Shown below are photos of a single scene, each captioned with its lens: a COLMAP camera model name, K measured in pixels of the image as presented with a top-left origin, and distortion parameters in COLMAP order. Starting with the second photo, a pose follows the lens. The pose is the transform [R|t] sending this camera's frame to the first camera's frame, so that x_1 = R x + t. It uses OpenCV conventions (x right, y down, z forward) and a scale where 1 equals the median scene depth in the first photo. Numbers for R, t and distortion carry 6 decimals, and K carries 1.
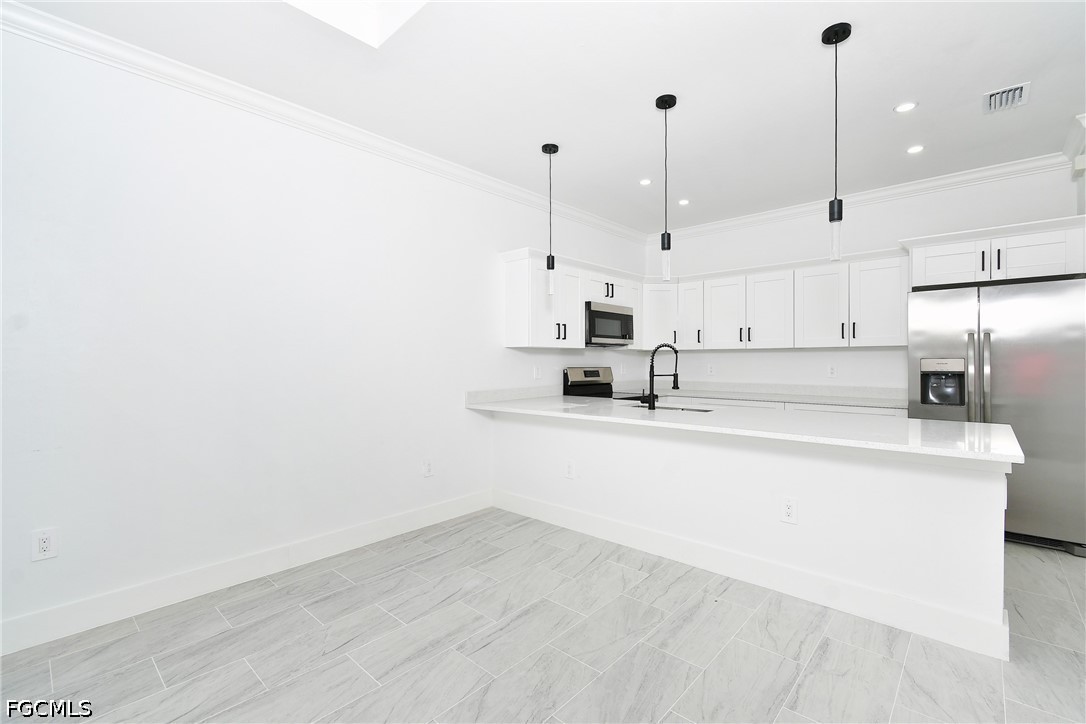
lens RADIAL K [[476.4, 0, 551.6], [0, 476.4, 361.1], [0, 0, 1]] dist [0.005158, -0.001820]
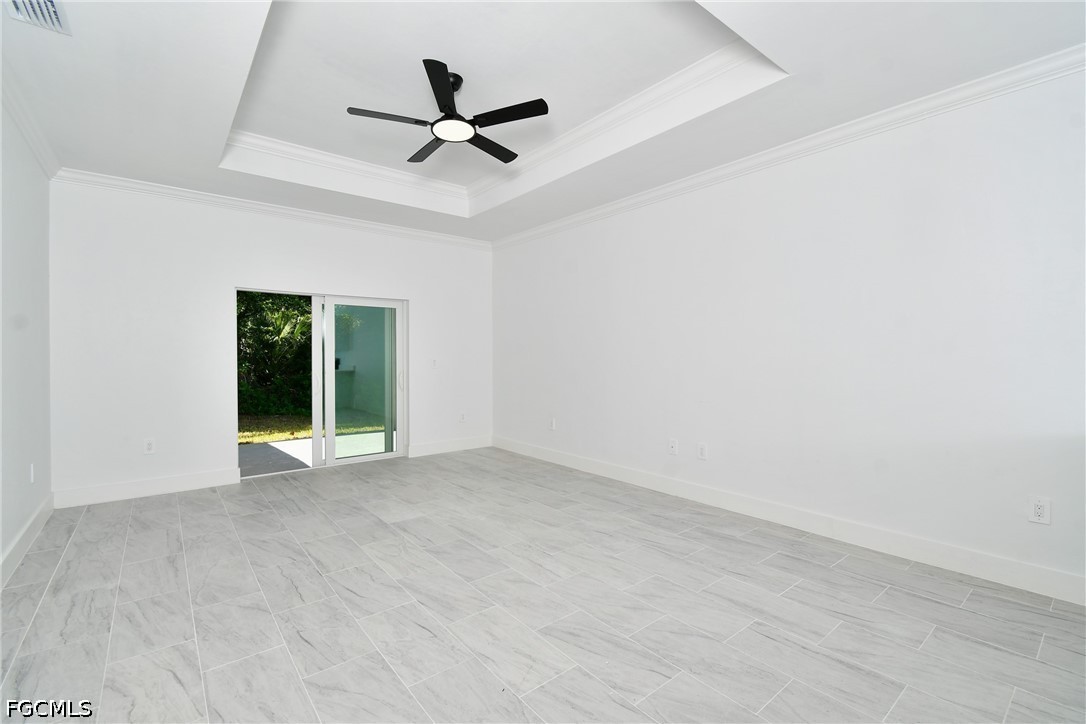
lens RADIAL K [[476.4, 0, 544.7], [0, 476.4, 361.2], [0, 0, 1]] dist [0.005158, -0.001820]
pose [[-0.150254, 0.017228, -0.988497, 0.563813], [-0.003088, 0.999835, 0.017895, -0.005083], [0.988643, 0.005742, -0.150176, 0.411849]]
